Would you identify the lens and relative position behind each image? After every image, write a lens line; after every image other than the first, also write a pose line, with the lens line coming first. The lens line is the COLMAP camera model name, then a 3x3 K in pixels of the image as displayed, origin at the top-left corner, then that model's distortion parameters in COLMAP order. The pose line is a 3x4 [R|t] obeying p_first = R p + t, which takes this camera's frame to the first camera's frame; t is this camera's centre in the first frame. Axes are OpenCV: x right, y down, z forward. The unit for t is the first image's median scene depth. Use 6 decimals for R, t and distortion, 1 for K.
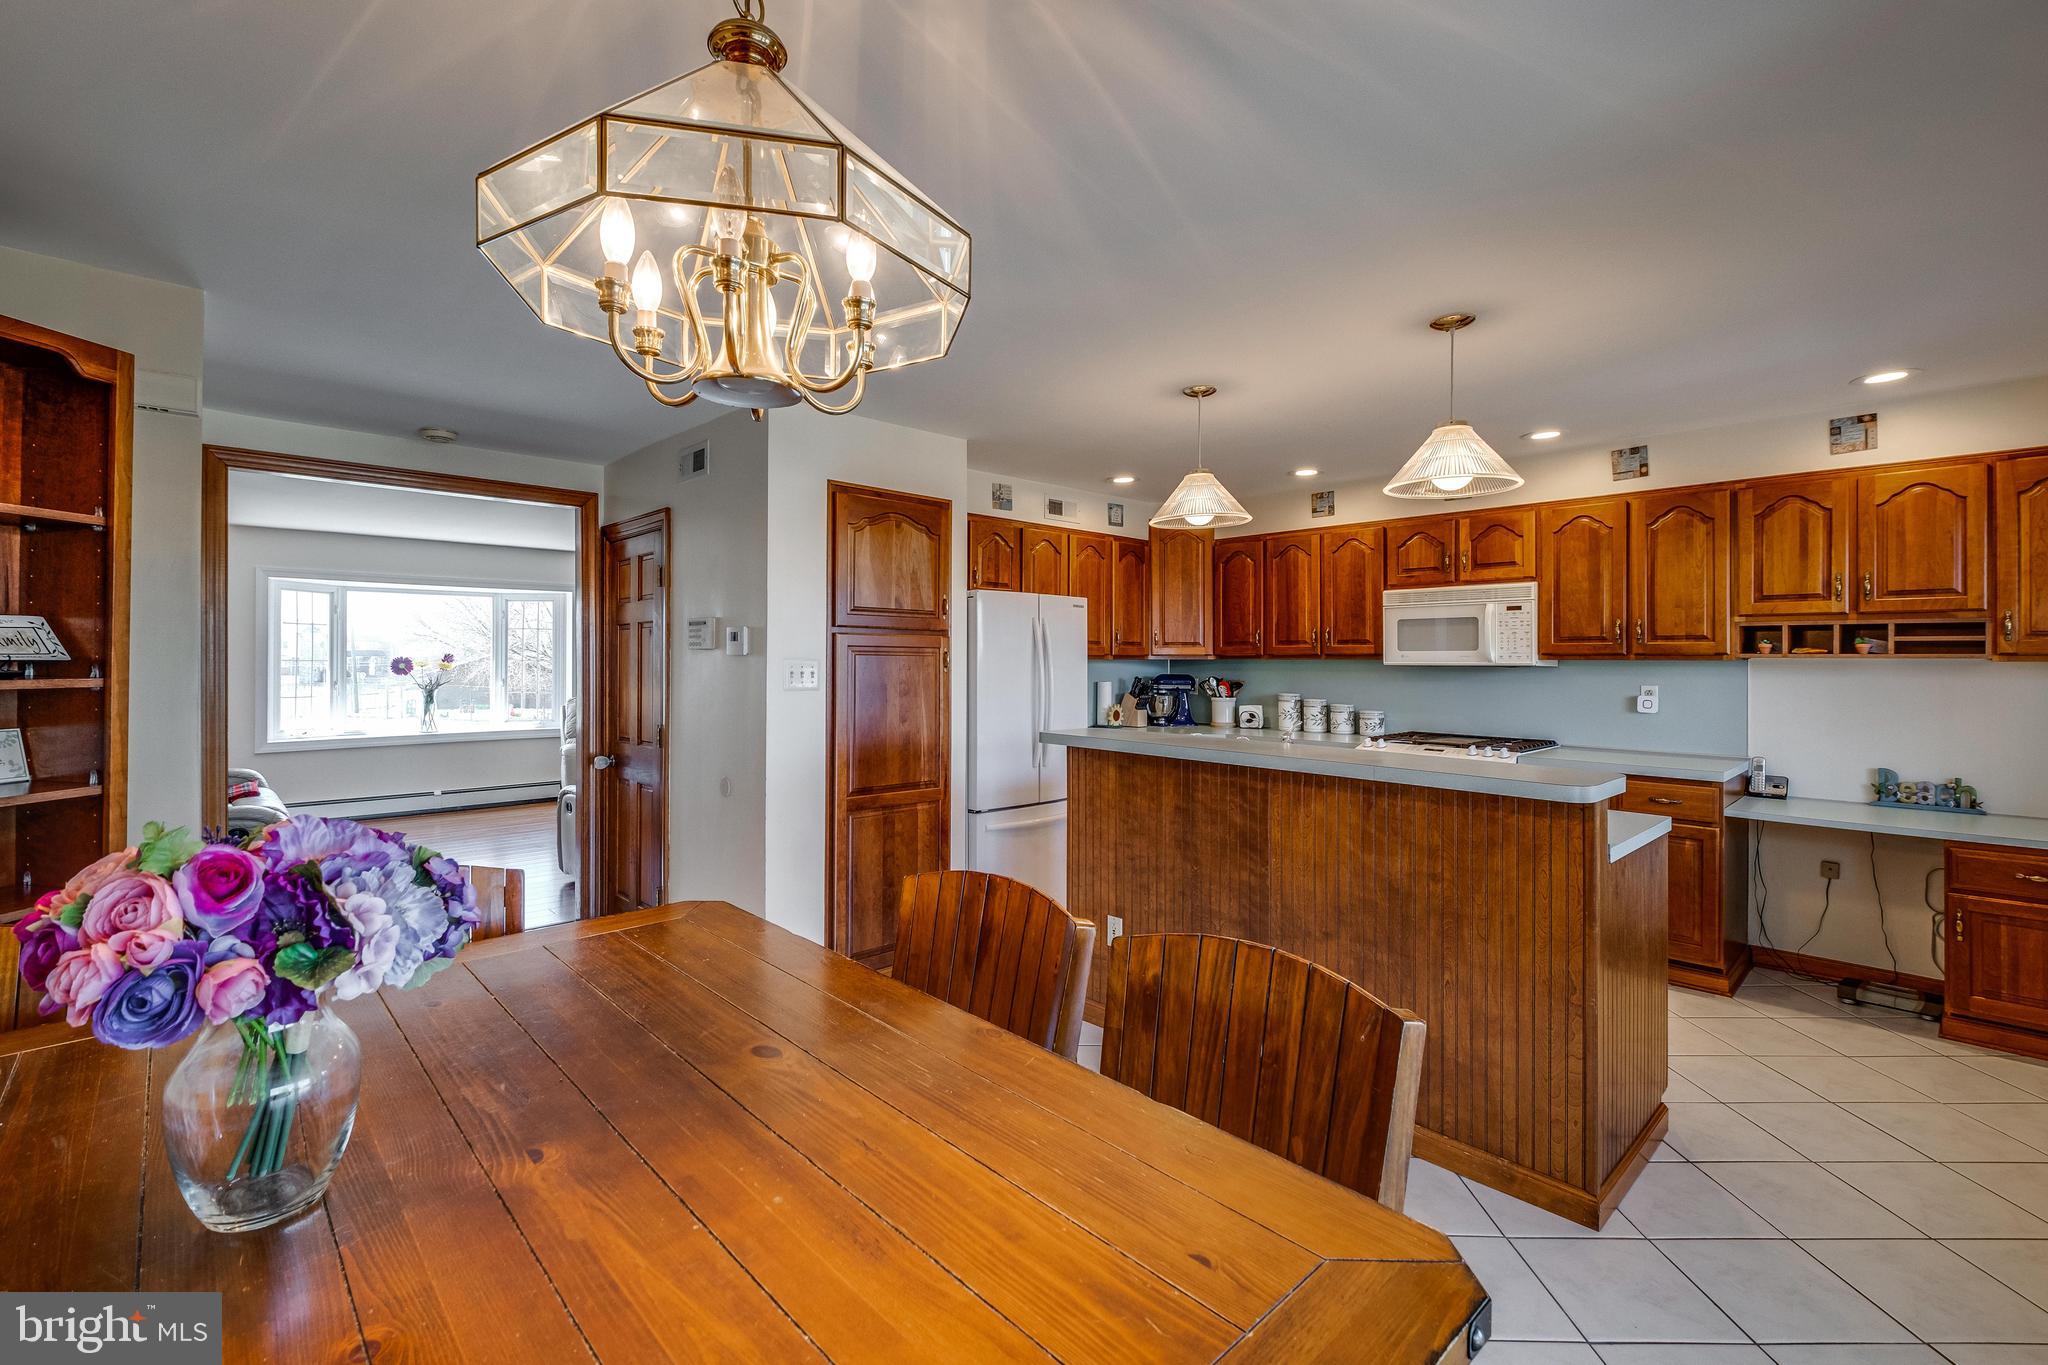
lens RADIAL K [[893.0, 0, 1023.6], [0, 893.0, 648.7], [0, 0, 1]] dist [0.000302, -0.006319]
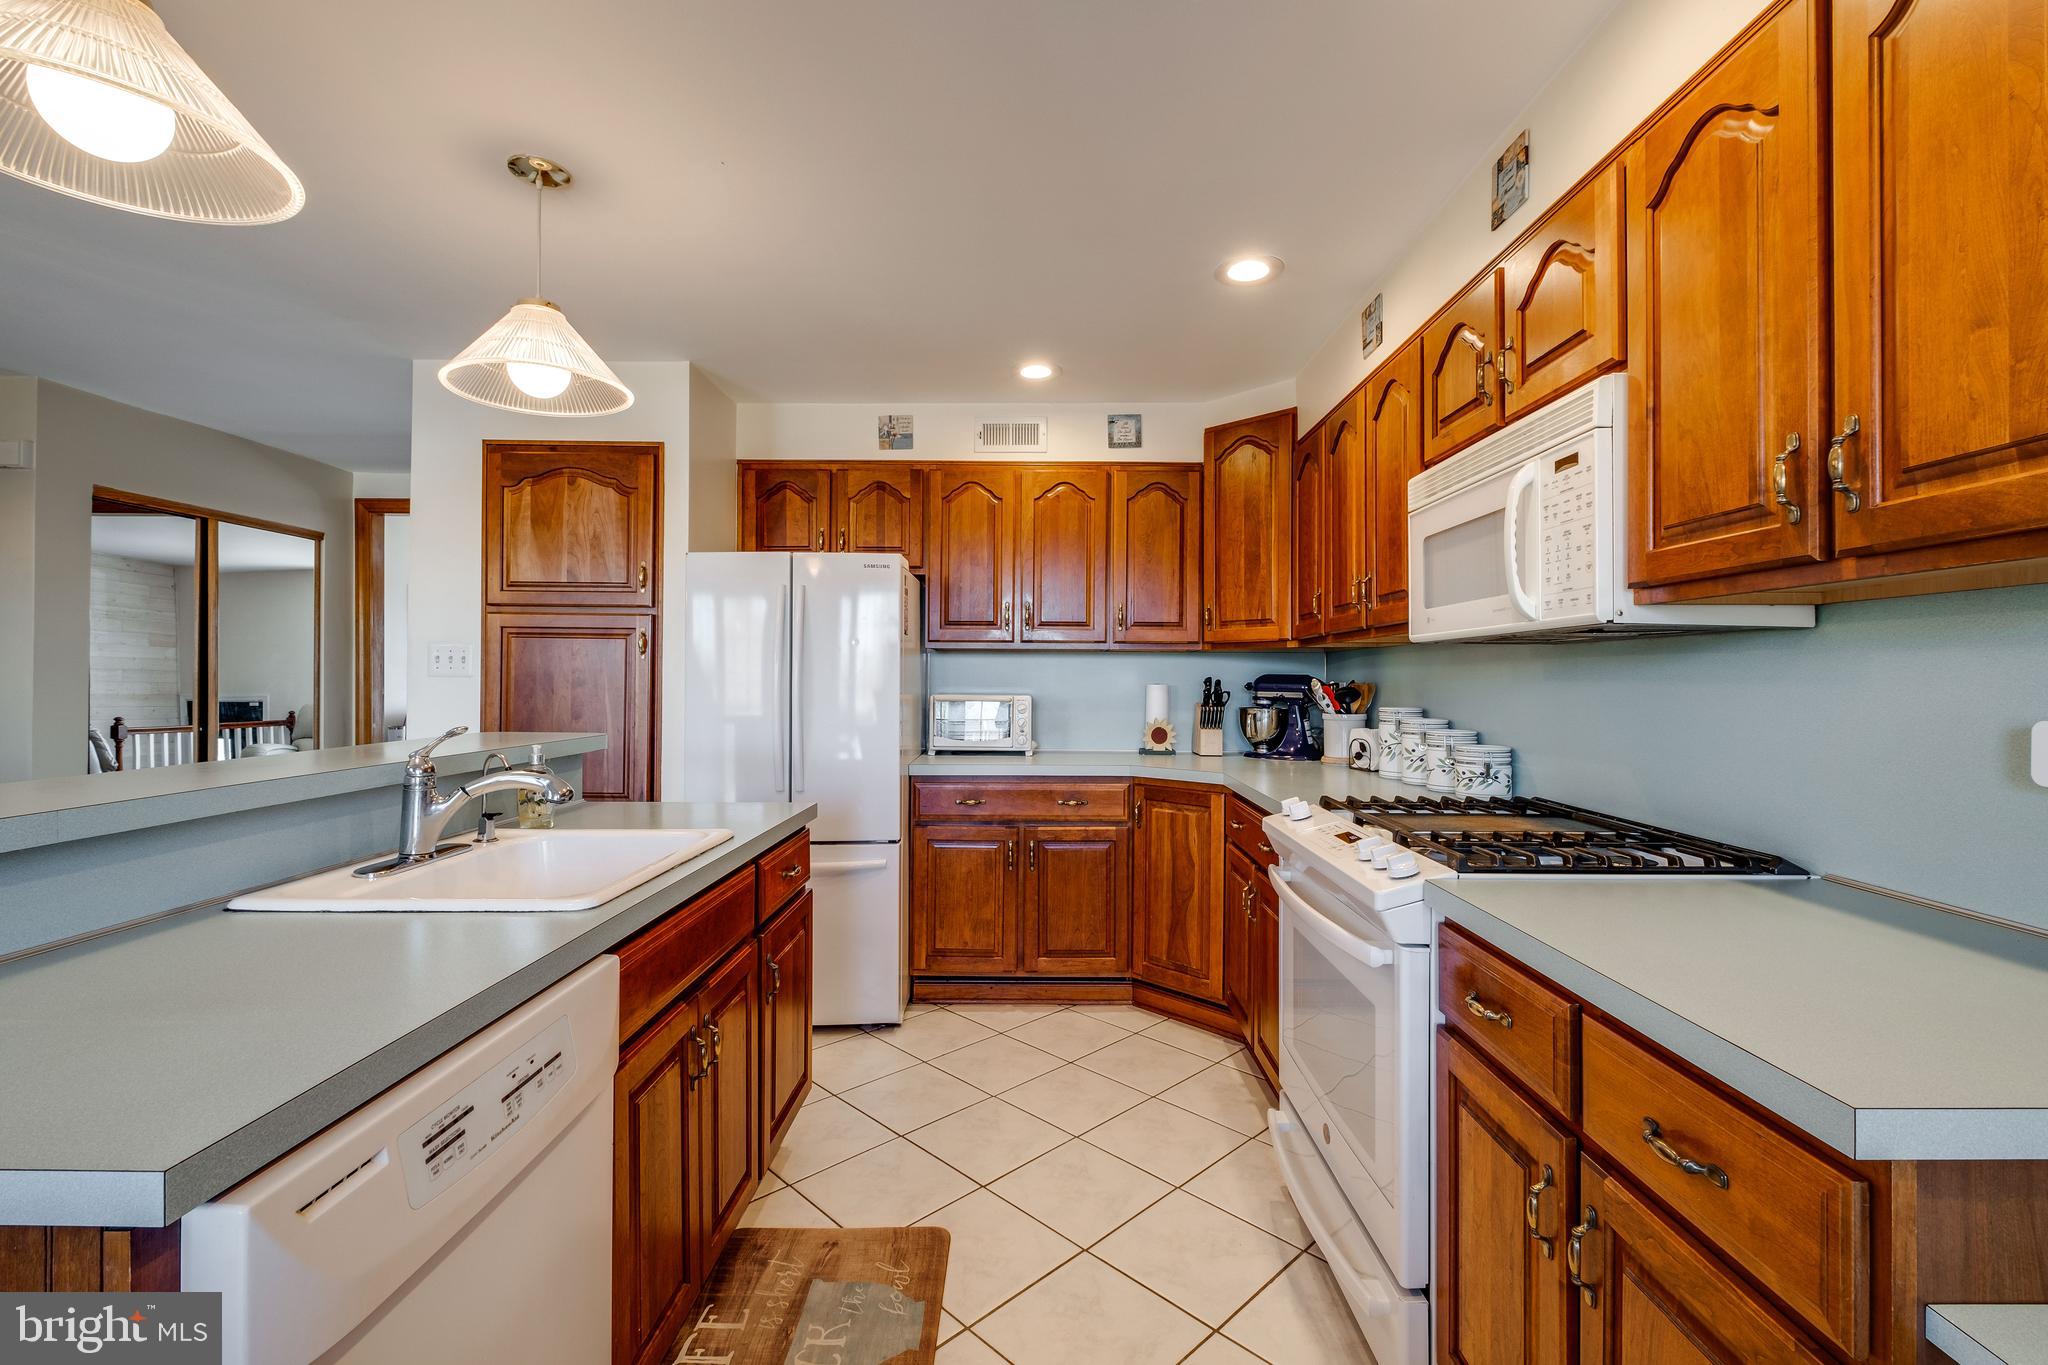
lens RADIAL K [[885.2, 0, 1033.4], [0, 885.2, 679.8], [0, 0, 1]] dist [0.000924, -0.005143]
pose [[0.727434, 0.001269, -0.686176, 0.700430], [0.005928, 0.999949, 0.008134, 0.039939], [0.686152, -0.009985, 0.727390, 0.659757]]
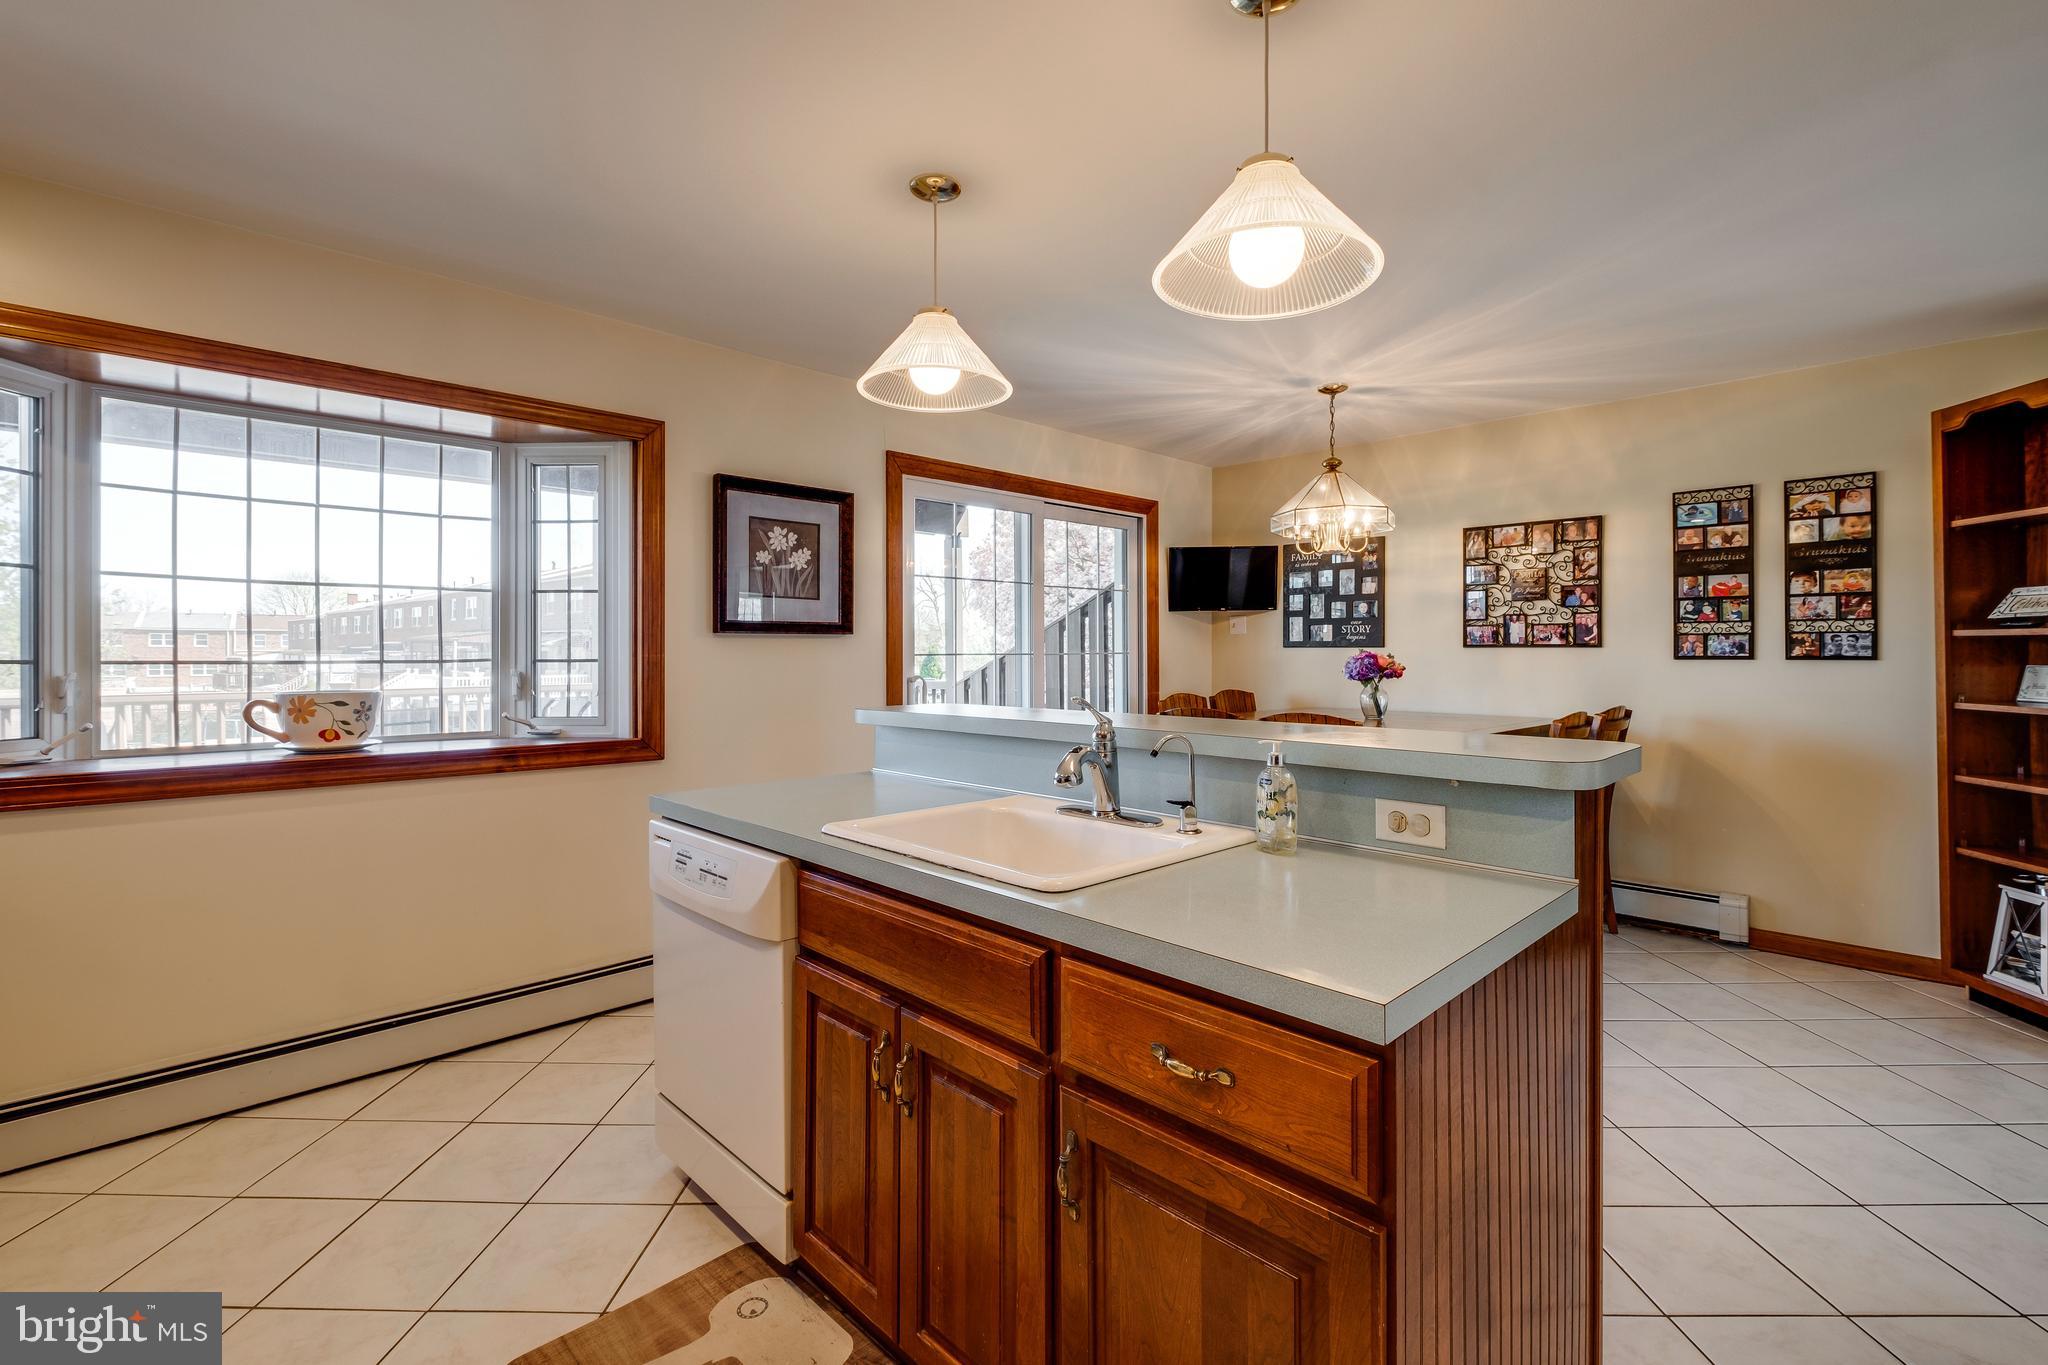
lens RADIAL K [[893.0, 0, 1023.6], [0, 893.0, 648.7], [0, 0, 1]] dist [0.000302, -0.006319]
pose [[-0.999811, -0.003574, -0.019118, 0.275280], [-0.003339, 0.999919, -0.012303, 0.044408], [0.019160, -0.012237, -0.999742, 1.204374]]
